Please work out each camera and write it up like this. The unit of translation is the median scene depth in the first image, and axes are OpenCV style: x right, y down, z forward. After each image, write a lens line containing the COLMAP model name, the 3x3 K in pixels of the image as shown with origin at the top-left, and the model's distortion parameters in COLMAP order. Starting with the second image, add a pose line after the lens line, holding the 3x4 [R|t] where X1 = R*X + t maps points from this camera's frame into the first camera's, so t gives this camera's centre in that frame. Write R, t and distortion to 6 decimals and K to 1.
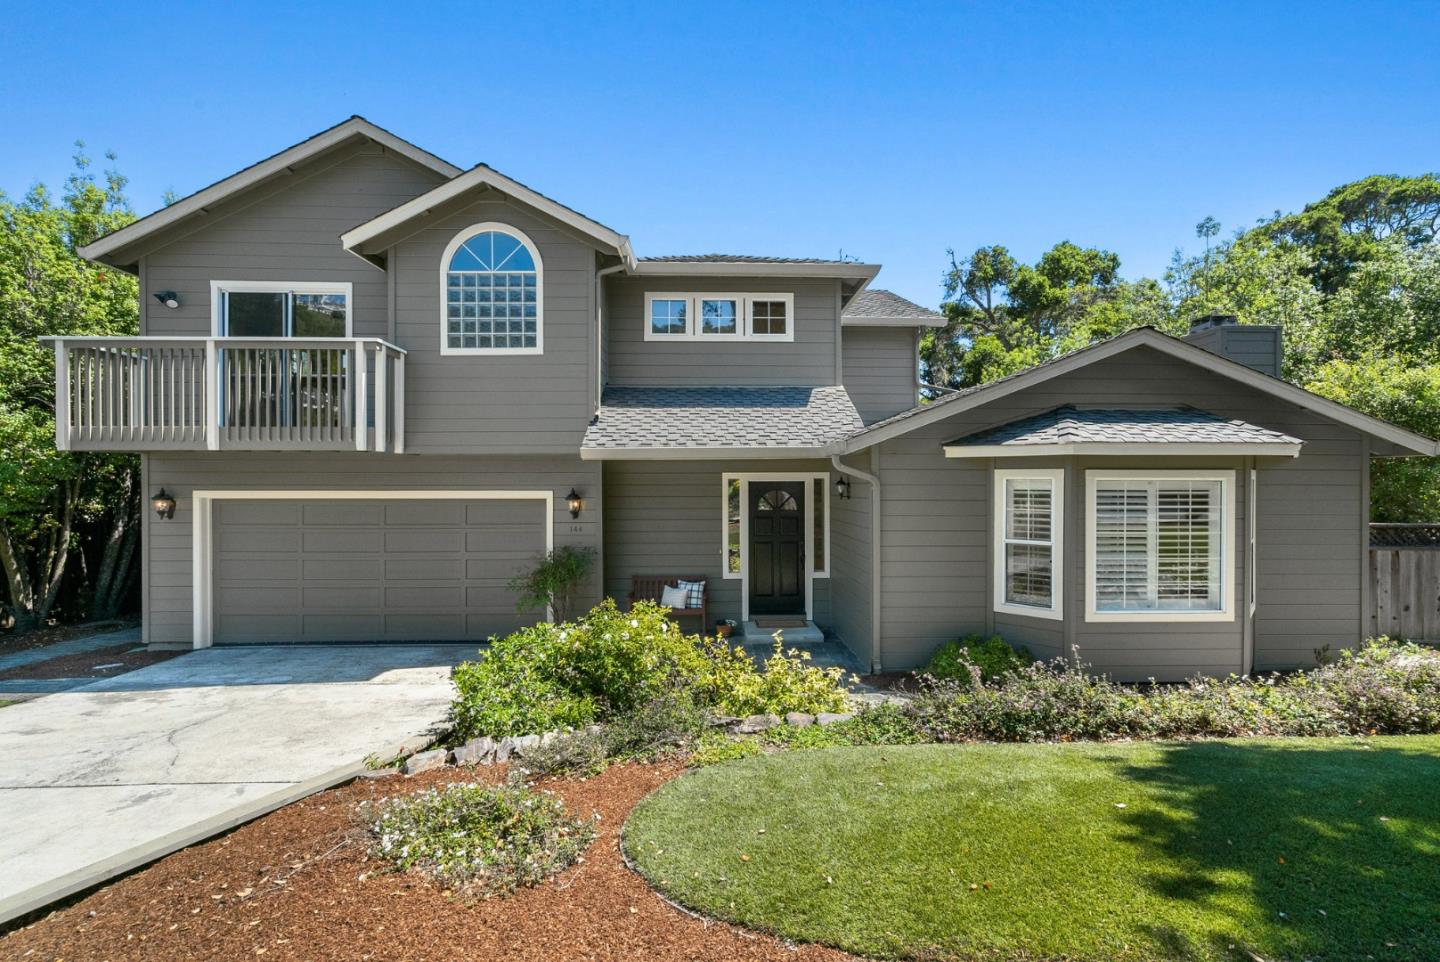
lens RADIAL K [[671.8, 0, 720.2], [0, 671.8, 483.8], [0, 0, 1]] dist [-0.004971, 0.000901]
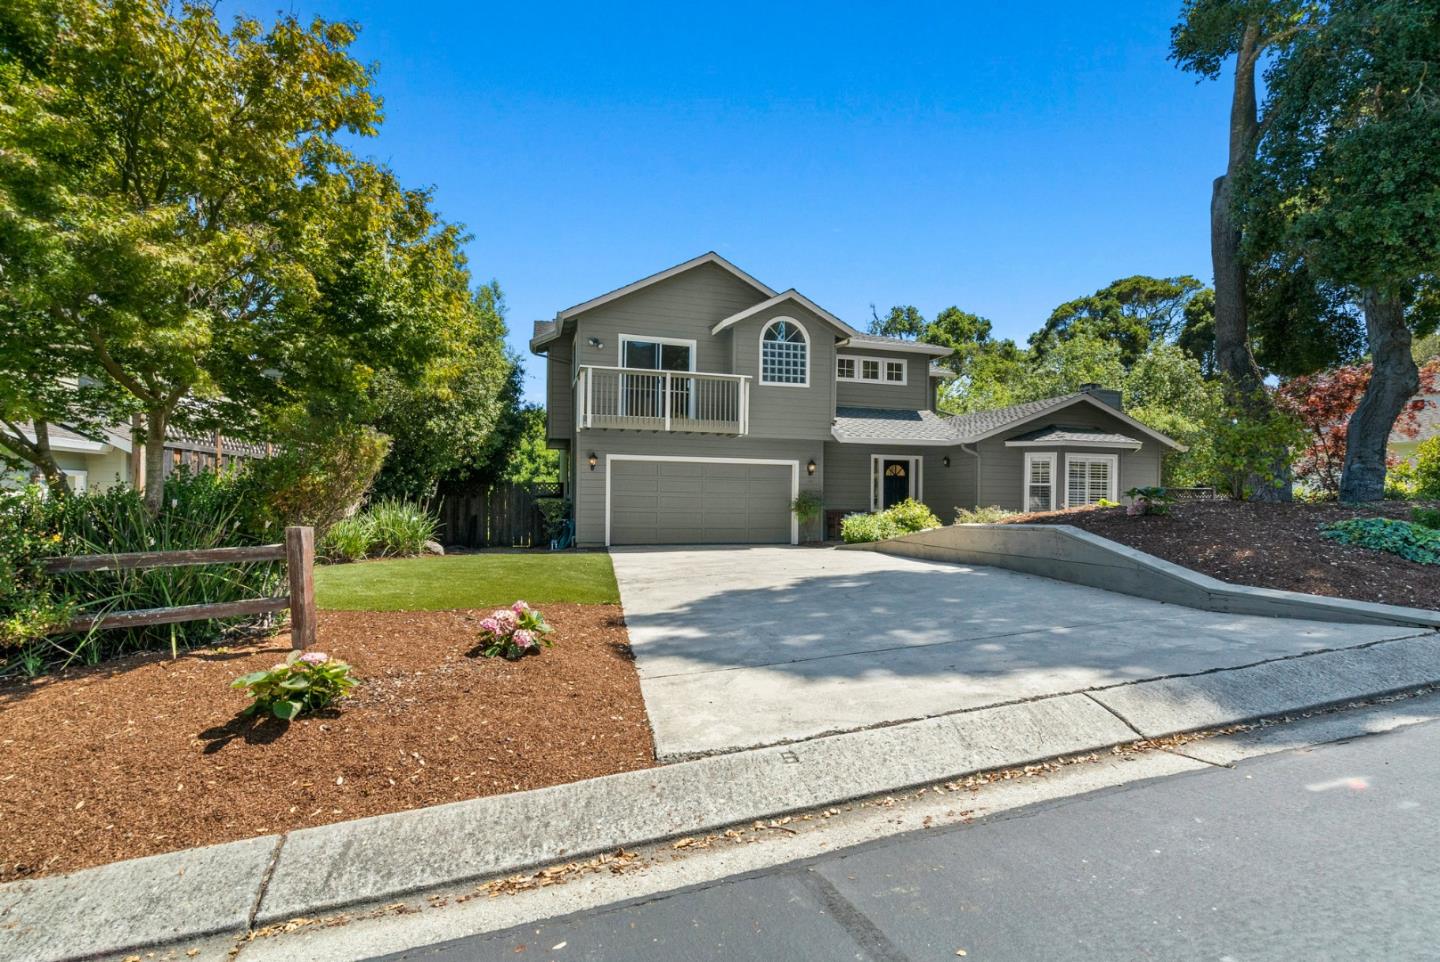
lens RADIAL K [[725.5, 0, 720.0], [0, 725.5, 481.0], [0, 0, 1]] dist [-0.001105, 0.000156]
pose [[0.964184, 0.020378, 0.264451, -0.993490], [-0.012708, 0.999448, -0.030683, 0.132591], [-0.264931, 0.026223, 0.963911, -0.865402]]
